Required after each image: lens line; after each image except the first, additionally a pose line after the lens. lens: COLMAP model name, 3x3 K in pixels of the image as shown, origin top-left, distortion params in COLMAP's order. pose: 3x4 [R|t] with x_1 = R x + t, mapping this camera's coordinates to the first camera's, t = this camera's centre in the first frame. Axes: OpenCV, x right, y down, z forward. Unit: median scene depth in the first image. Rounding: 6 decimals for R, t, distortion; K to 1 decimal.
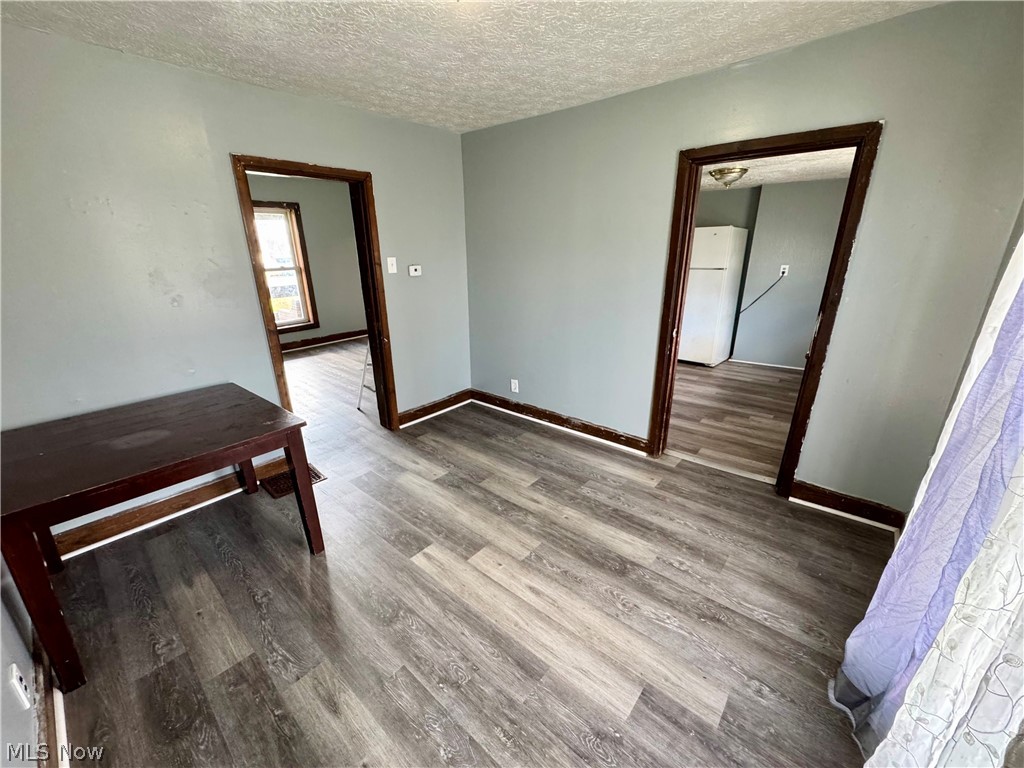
lens RADIAL K [[408.2, 0, 512.0], [0, 408.2, 384.0], [0, 0, 1]] dist [-0.002316, 0.000090]
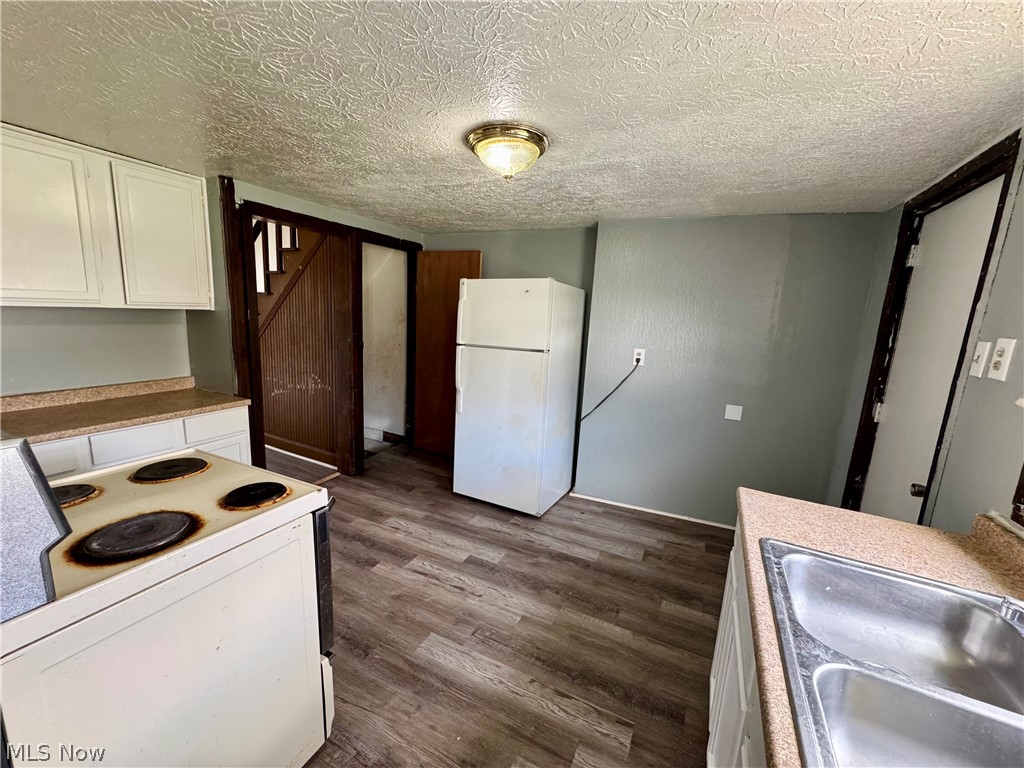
lens RADIAL K [[408.2, 0, 512.0], [0, 408.2, 384.0], [0, 0, 1]] dist [-0.002316, 0.000090]
pose [[0.966580, 0.020831, 0.255516, 0.564777], [0.018362, 0.988508, -0.150050, -0.257541], [-0.255705, 0.149727, 0.955090, 0.812202]]
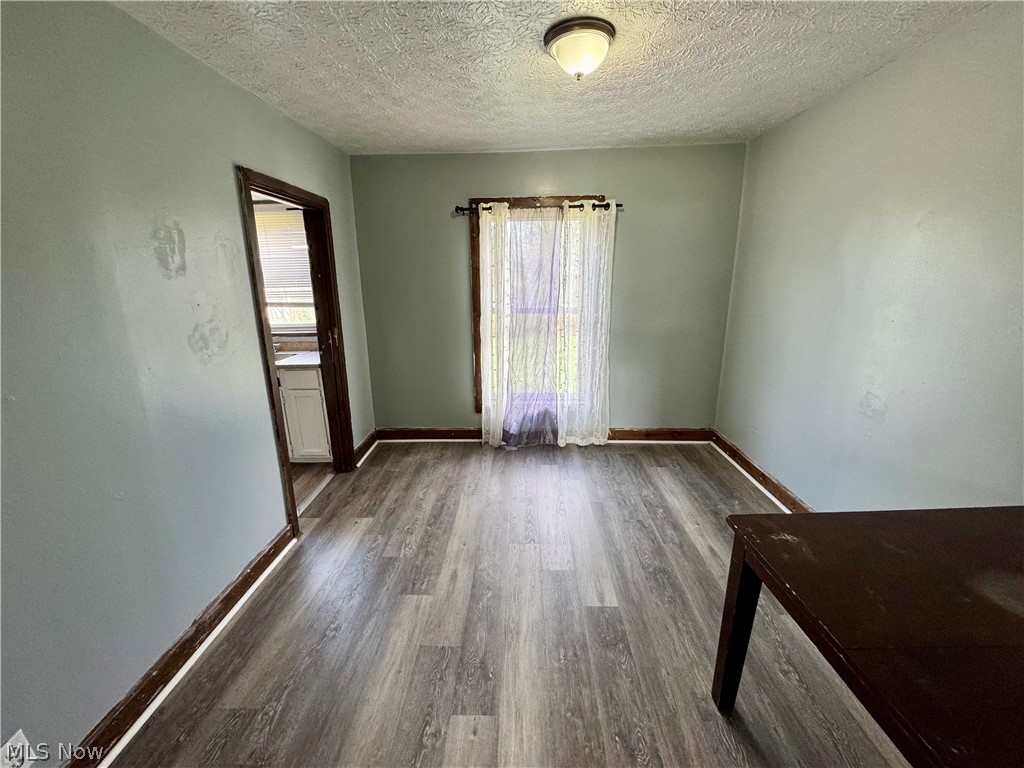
lens RADIAL K [[408.2, 0, 512.0], [0, 408.2, 384.0], [0, 0, 1]] dist [-0.002316, 0.000090]
pose [[-0.627549, -0.185554, 0.756142, -0.537275], [0.269228, 0.859556, 0.434373, -0.355761], [-0.730546, 0.476165, -0.489457, 1.060996]]
